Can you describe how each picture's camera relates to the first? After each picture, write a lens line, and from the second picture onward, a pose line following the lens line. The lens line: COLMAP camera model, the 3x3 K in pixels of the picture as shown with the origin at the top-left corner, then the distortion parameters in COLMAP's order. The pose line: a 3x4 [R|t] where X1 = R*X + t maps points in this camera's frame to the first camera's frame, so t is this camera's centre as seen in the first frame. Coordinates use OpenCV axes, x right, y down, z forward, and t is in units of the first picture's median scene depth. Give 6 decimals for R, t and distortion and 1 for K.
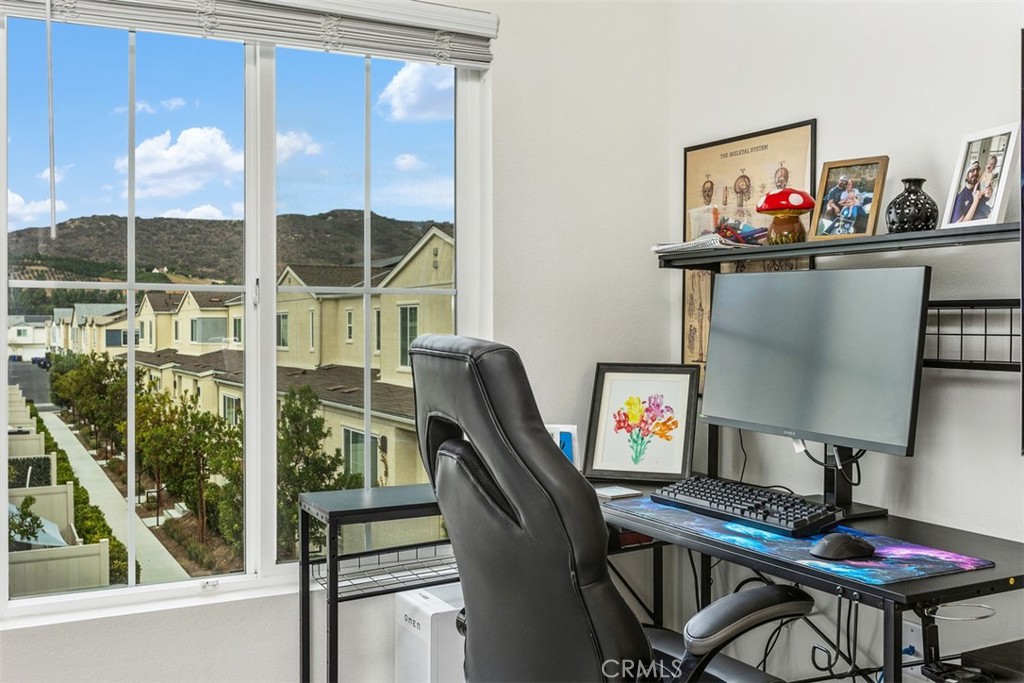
lens RADIAL K [[1006.4, 0, 512.0], [0, 1006.4, 341.5], [0, 0, 1]] dist [-0.004478, -0.002502]
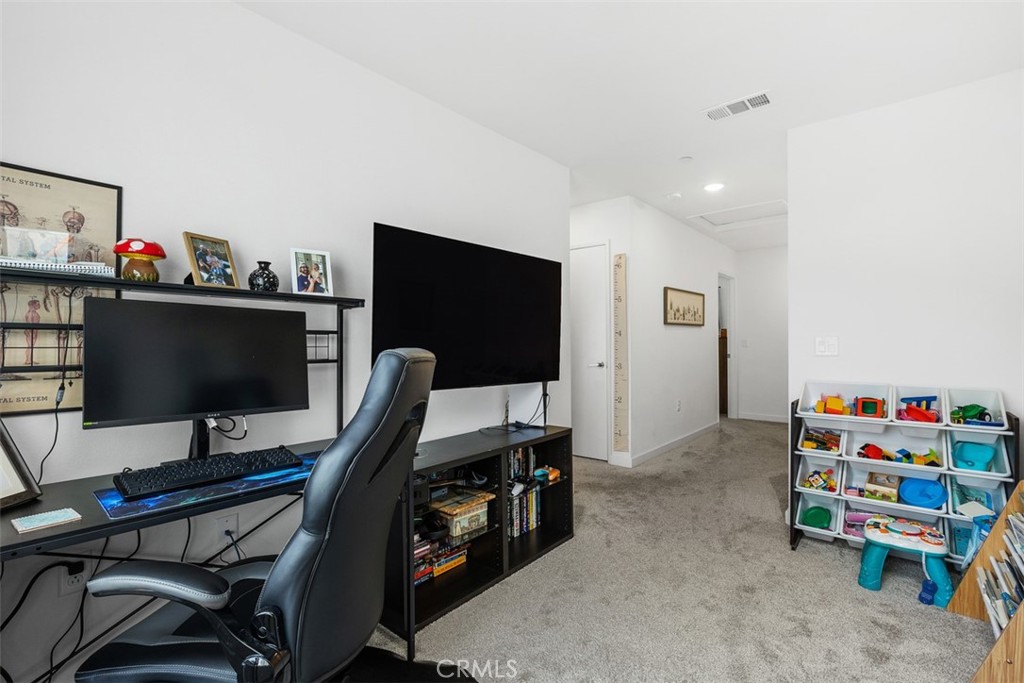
lens RADIAL K [[462.3, 0, 514.2], [0, 462.3, 336.9], [0, 0, 1]] dist [0.002073, -0.000173]
pose [[-0.373445, 0.005409, 0.927637, -0.520815], [0.010988, 0.999939, -0.001407, -0.018276], [-0.927587, 0.009668, -0.373481, 0.846268]]
